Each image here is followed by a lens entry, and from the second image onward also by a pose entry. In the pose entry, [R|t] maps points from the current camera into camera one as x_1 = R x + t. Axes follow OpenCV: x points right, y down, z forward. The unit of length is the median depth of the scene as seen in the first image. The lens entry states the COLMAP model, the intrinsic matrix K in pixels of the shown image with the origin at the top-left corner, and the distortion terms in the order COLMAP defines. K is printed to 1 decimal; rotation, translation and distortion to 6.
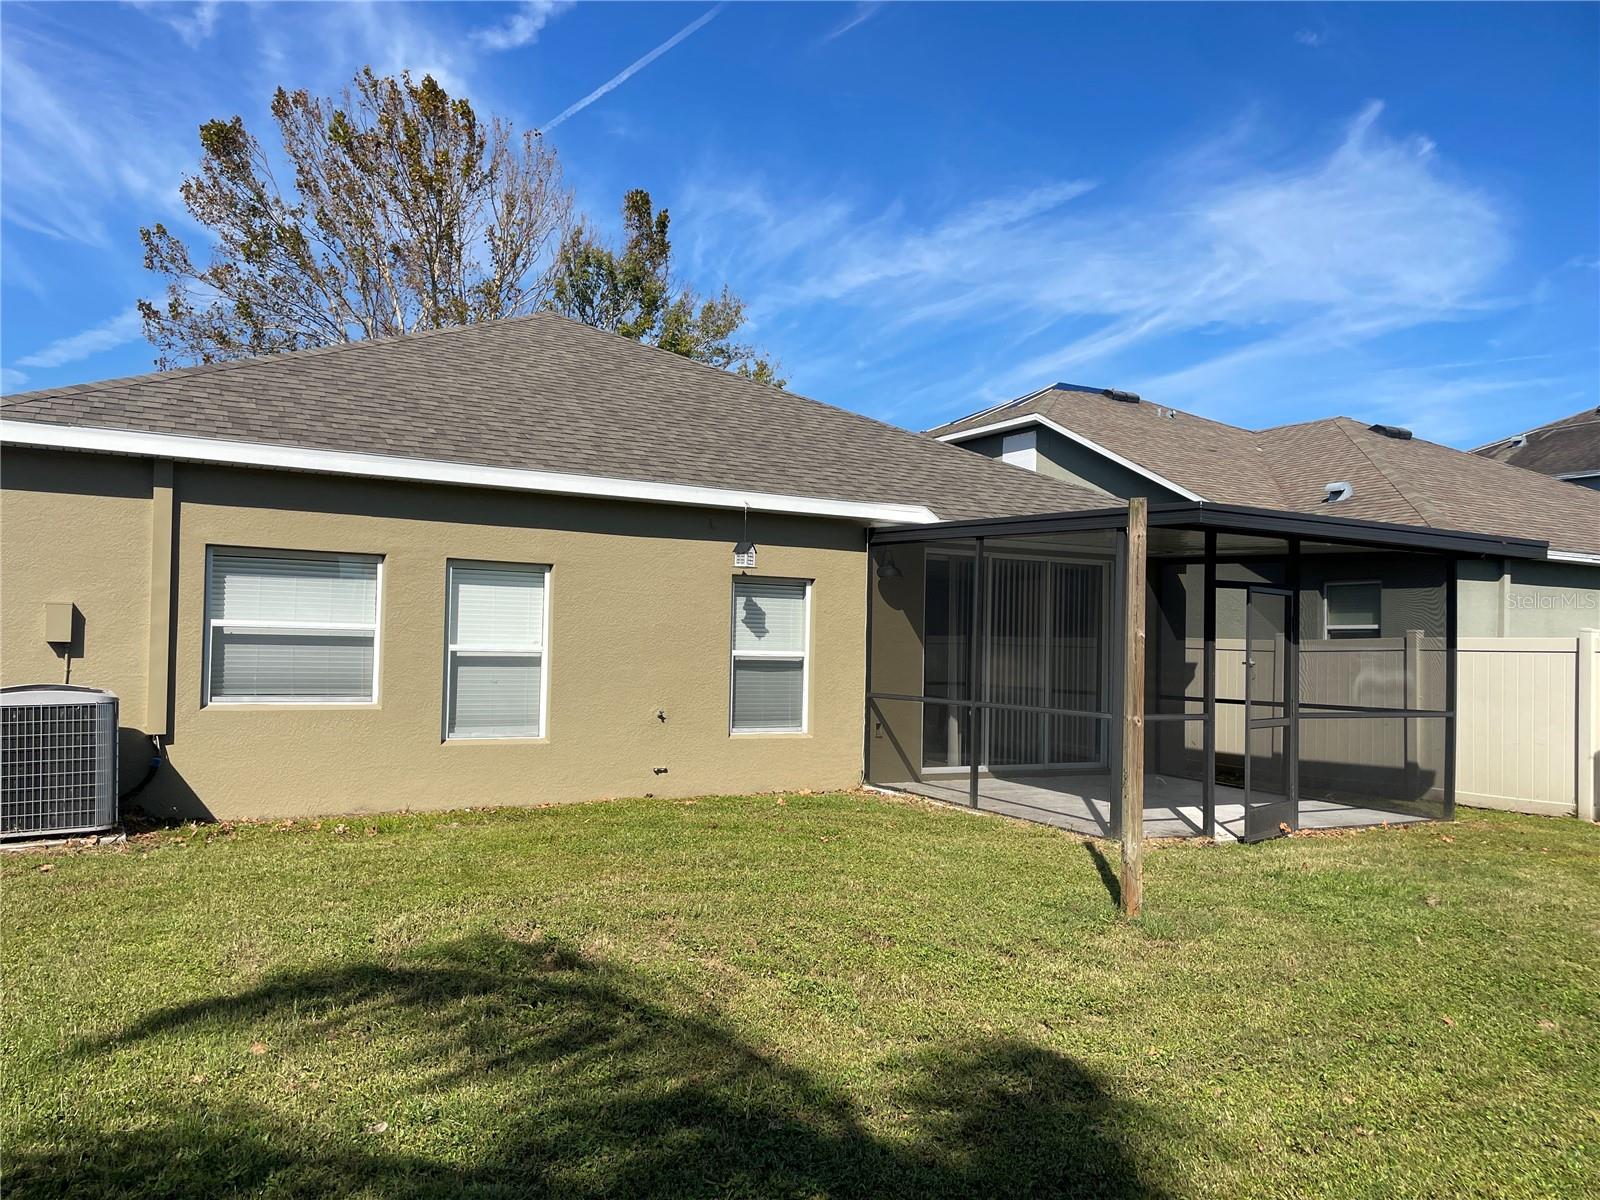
lens RADIAL K [[1209.3, 0, 802.9], [0, 1209.3, 593.9], [0, 0, 1]] dist [0.096324, -0.118386]
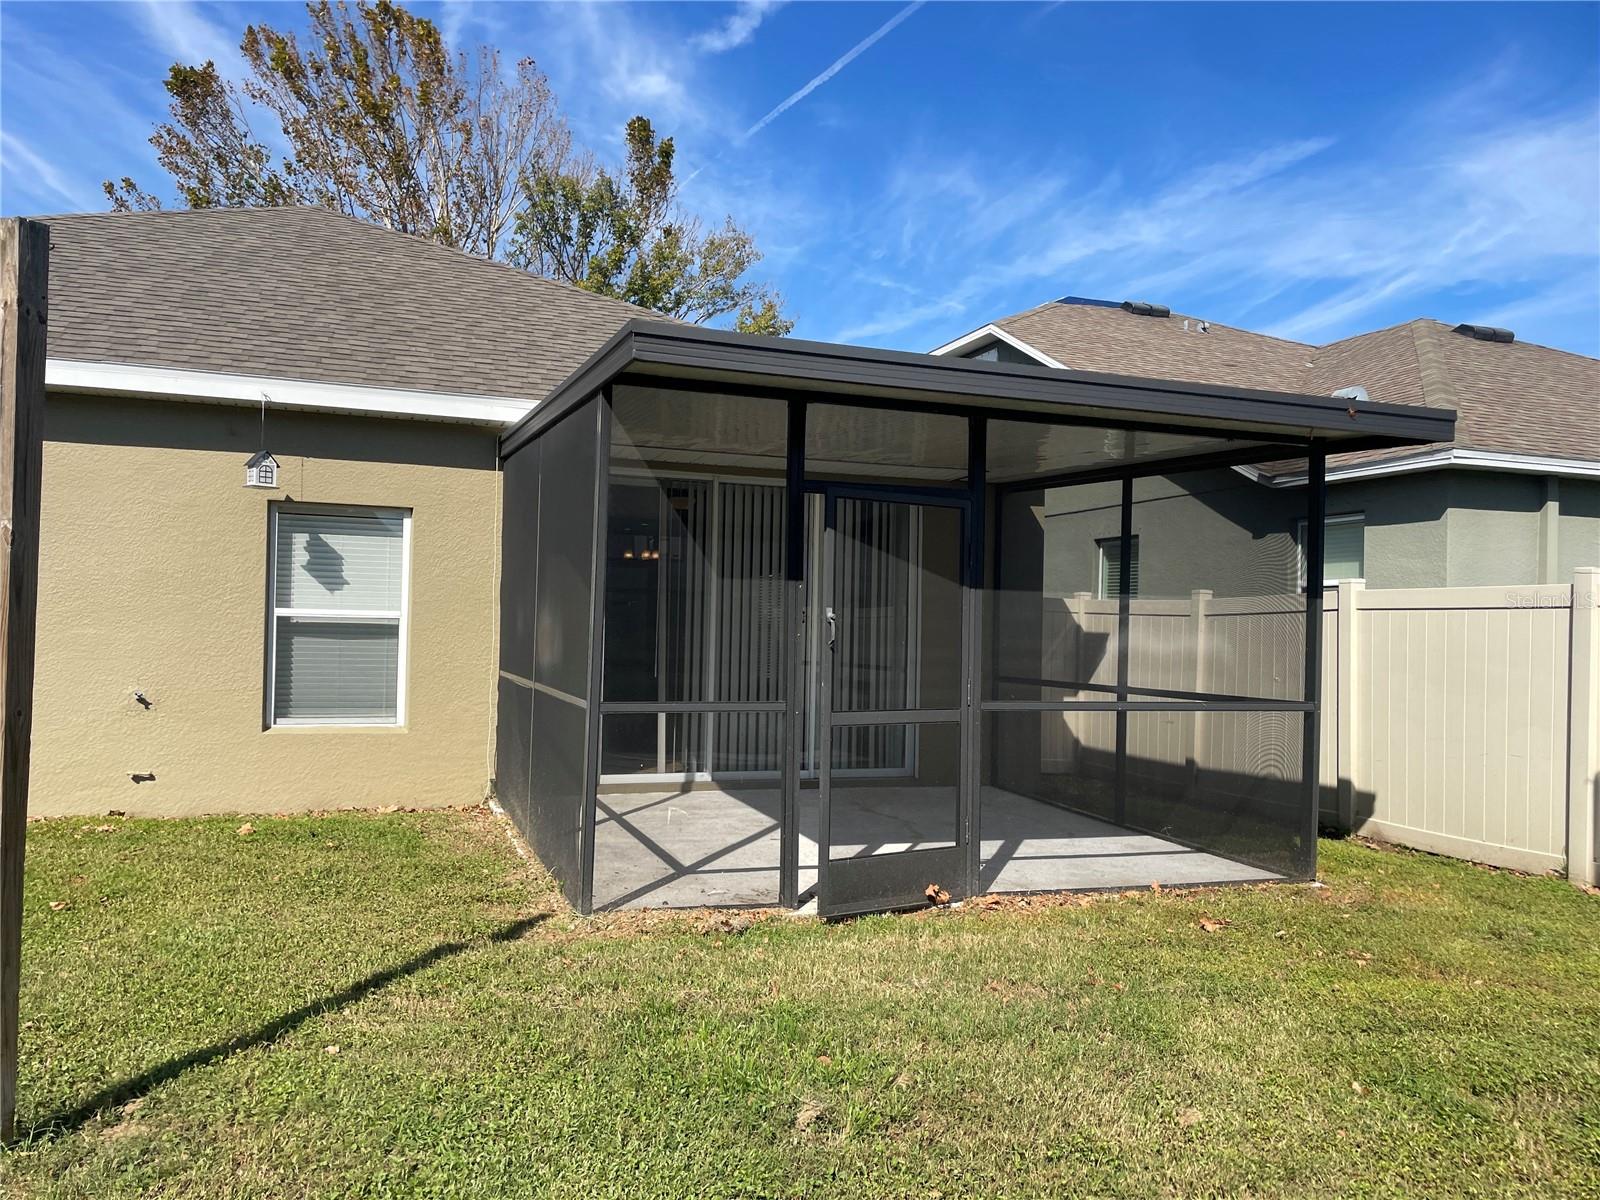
lens RADIAL K [[1209.3, 0, 802.9], [0, 1209.3, 593.9], [0, 0, 1]] dist [0.096324, -0.118386]
pose [[0.986085, -0.003943, -0.166194, 0.348921], [0.006054, 0.999907, 0.012197, 0.030205], [0.166131, -0.013034, 0.986018, 0.331427]]
